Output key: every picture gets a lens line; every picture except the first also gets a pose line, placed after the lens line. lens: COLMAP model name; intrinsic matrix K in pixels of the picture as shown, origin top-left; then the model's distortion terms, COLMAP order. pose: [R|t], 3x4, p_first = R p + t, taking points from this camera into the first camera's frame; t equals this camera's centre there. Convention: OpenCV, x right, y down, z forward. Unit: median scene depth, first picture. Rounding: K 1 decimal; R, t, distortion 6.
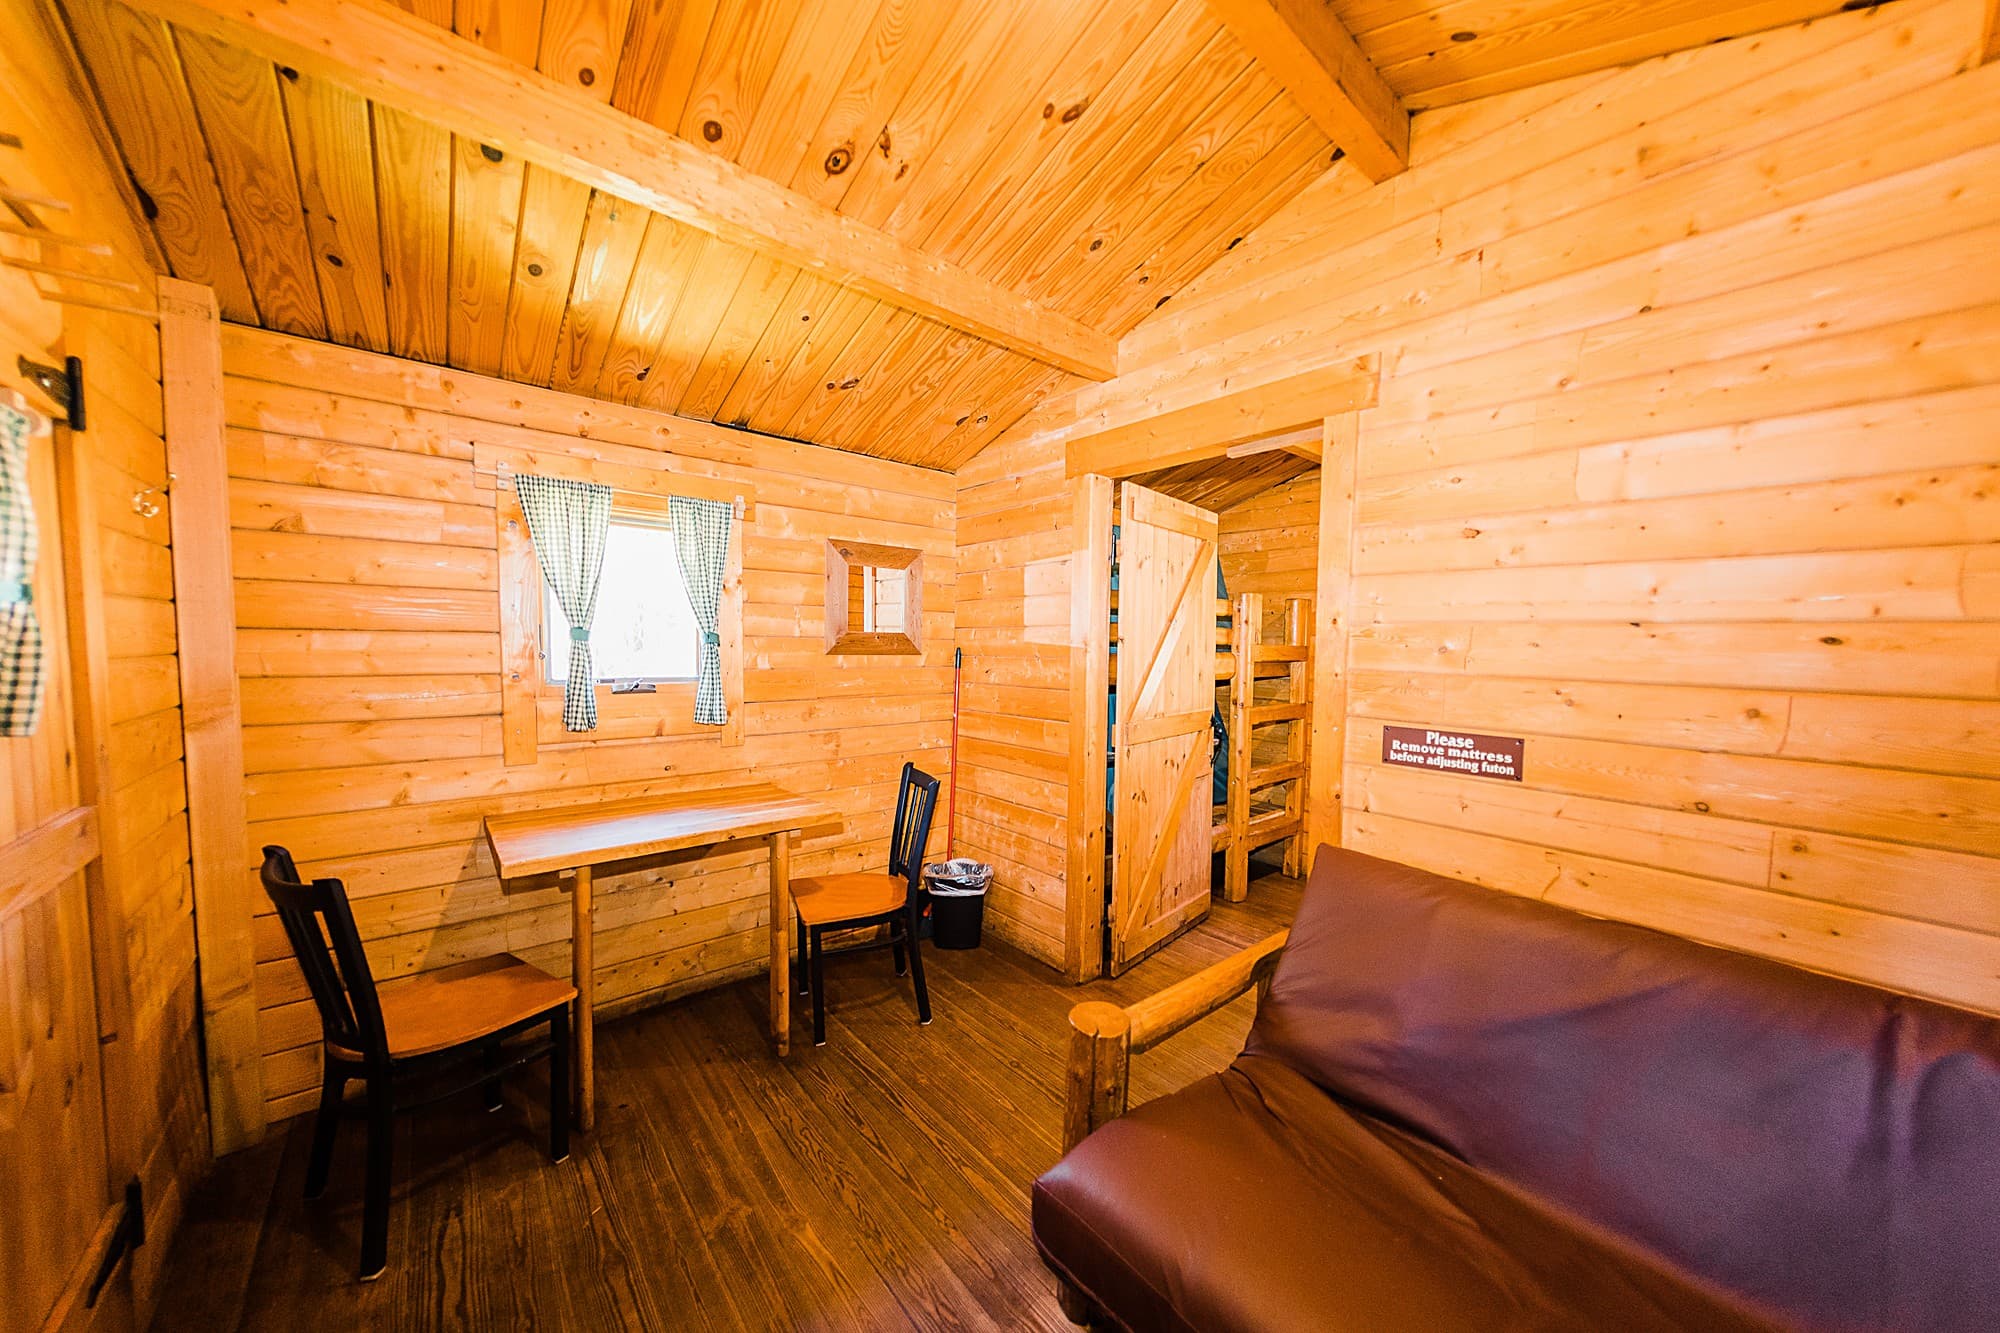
lens RADIAL K [[685.0, 0, 1000.0], [0, 685.0, 666.5], [0, 0, 1]] dist [0.000262, 0.000013]
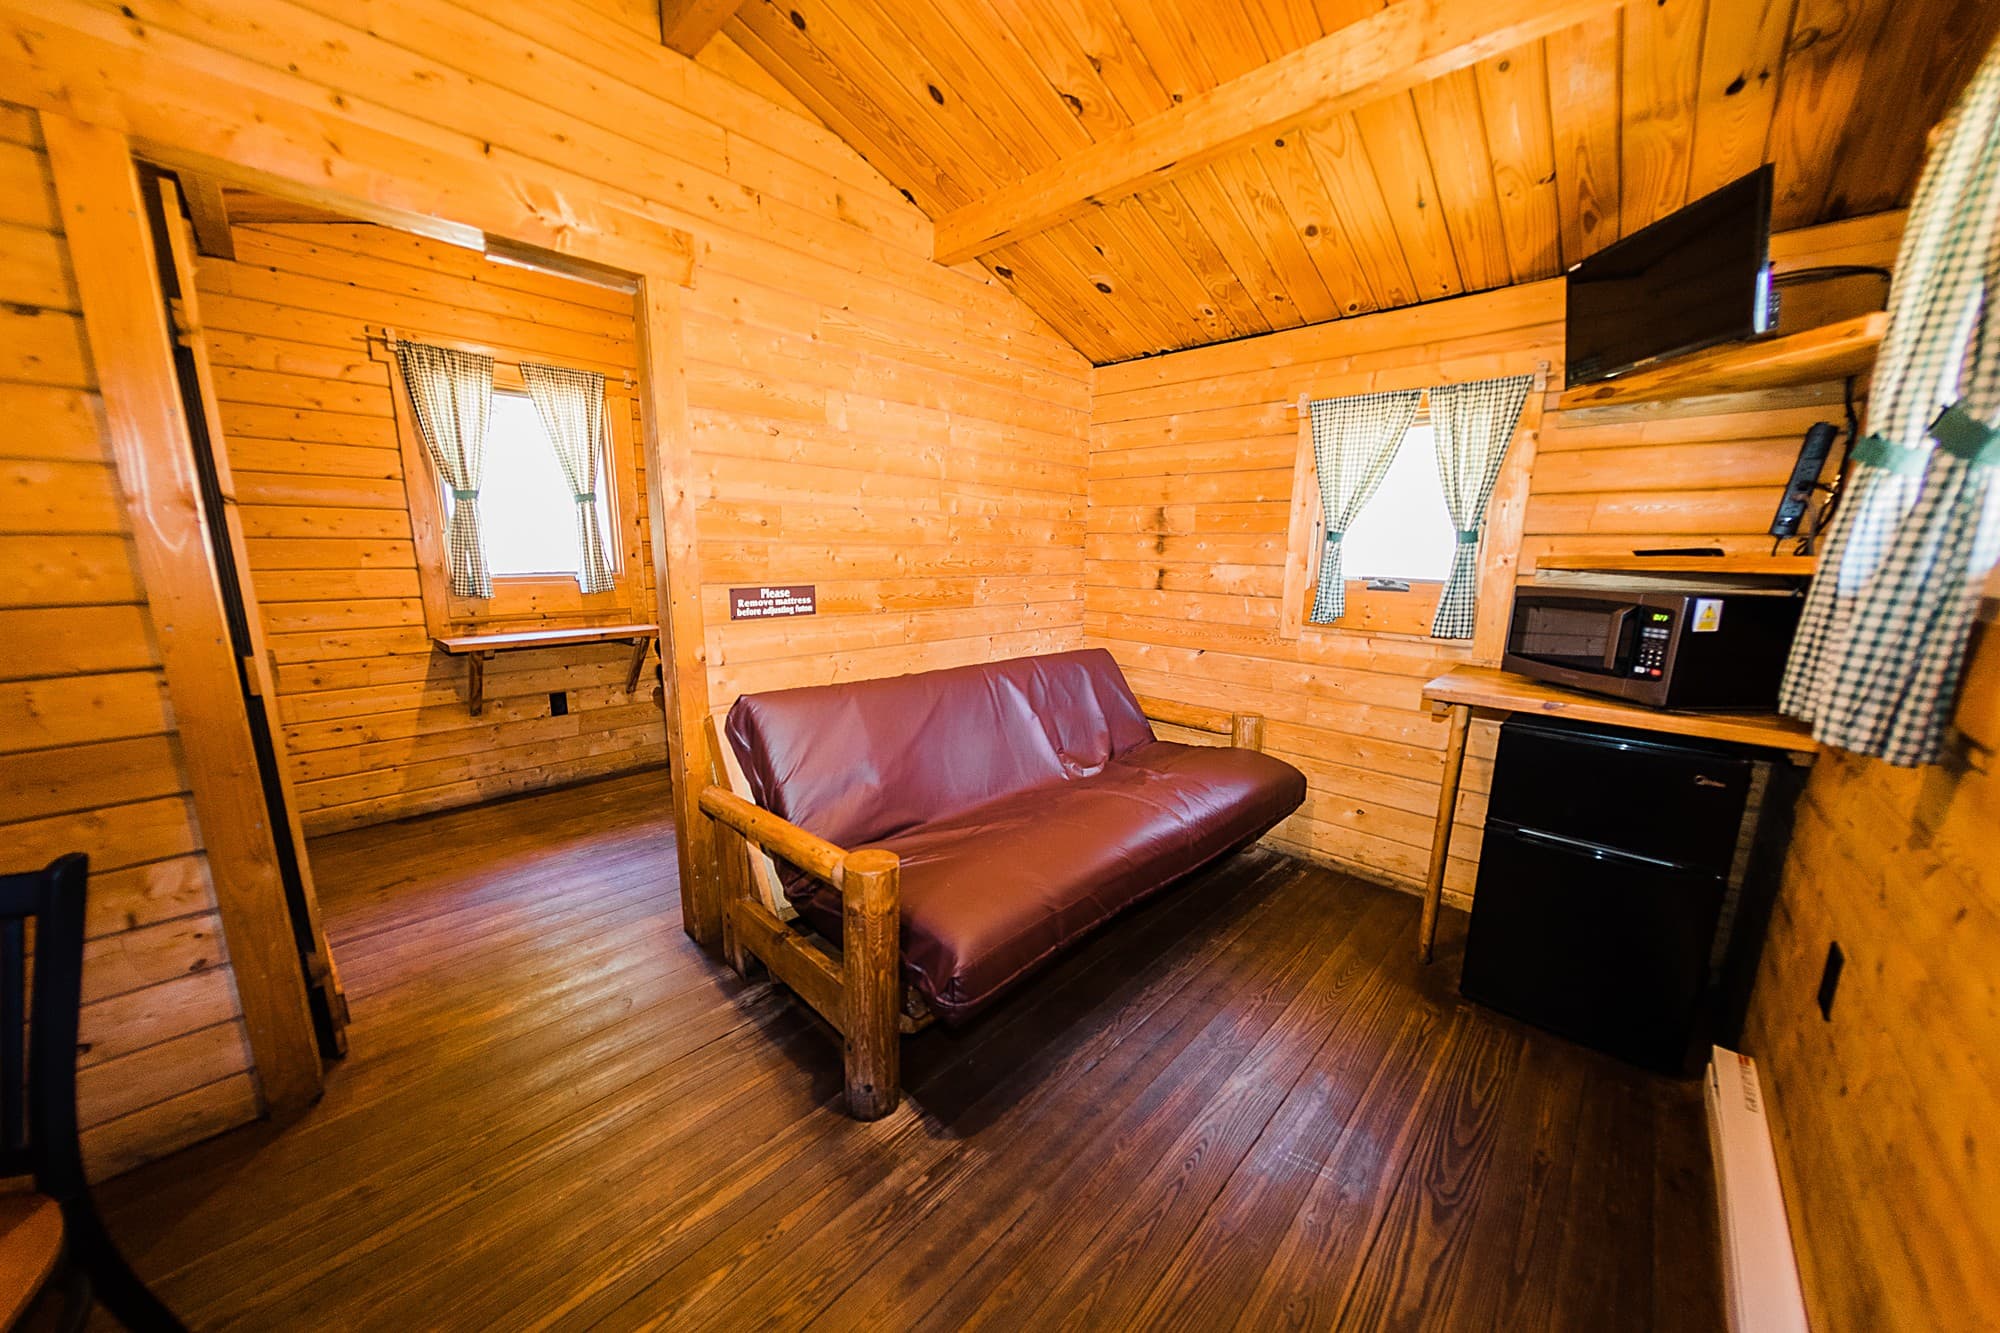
lens RADIAL K [[685.0, 0, 1000.0], [0, 685.0, 666.5], [0, 0, 1]] dist [0.000262, 0.000013]
pose [[-0.106316, -0.192455, 0.975530, -0.698545], [0.023594, 0.980325, 0.195973, -0.002232], [-0.994052, 0.043852, -0.099684, 0.704628]]
